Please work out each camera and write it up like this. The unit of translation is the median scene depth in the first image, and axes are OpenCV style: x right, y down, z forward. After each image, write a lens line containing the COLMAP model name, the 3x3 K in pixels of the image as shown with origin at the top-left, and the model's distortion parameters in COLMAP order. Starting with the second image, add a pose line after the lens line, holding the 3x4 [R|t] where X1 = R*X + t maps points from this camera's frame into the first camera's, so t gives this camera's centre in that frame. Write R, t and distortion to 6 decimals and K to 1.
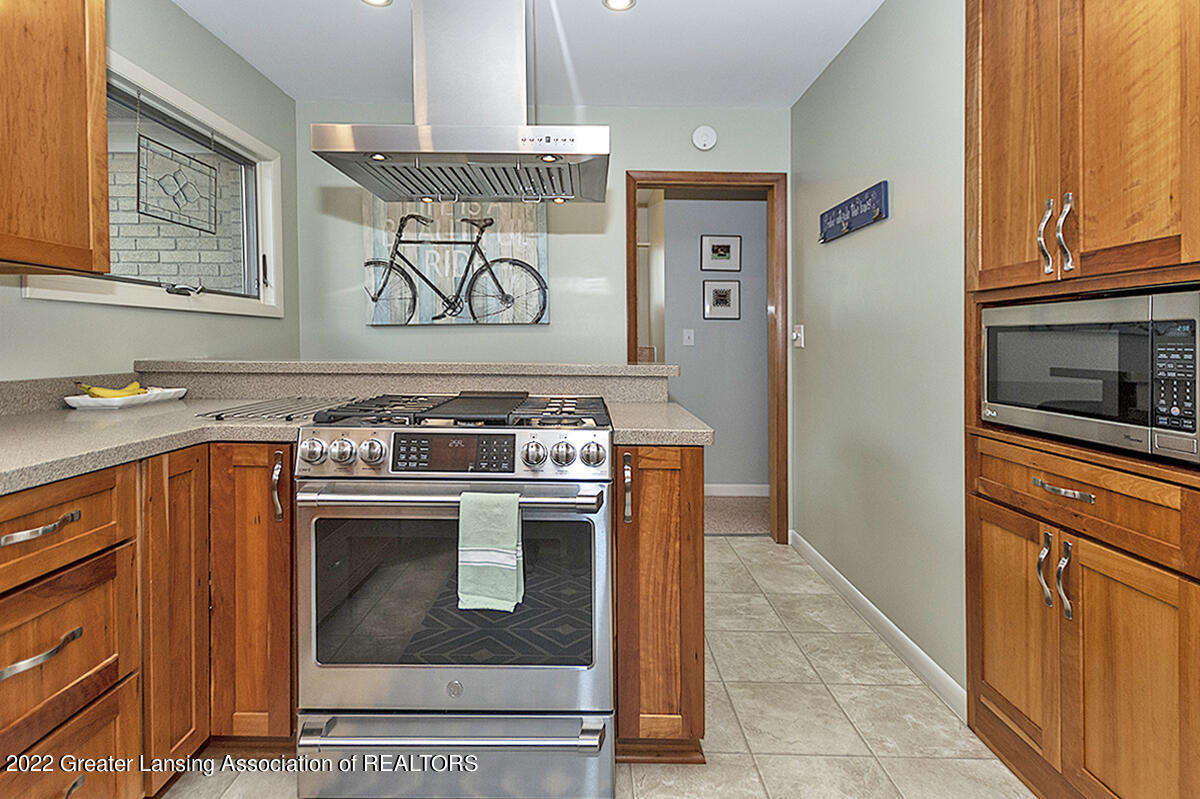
lens RADIAL K [[557.3, 0, 570.5], [0, 557.3, 341.8], [0, 0, 1]] dist [-0.001190, -0.001420]
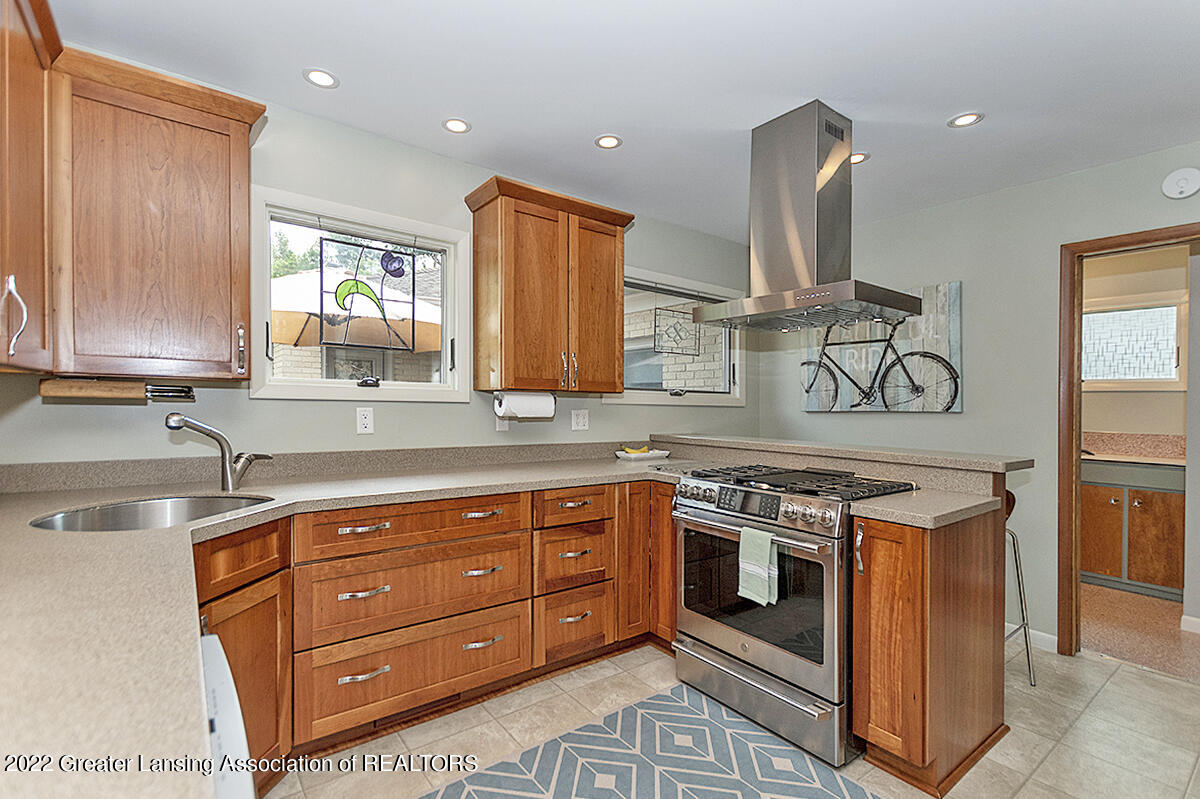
lens RADIAL K [[557.3, 0, 603.5], [0, 557.3, 405.1], [0, 0, 1]] dist [-0.001190, -0.001420]
pose [[0.600773, 0.002958, -0.799414, 0.654419], [-0.008528, 0.999960, -0.002710, -0.061408], [0.799374, 0.008446, 0.600775, -0.246764]]
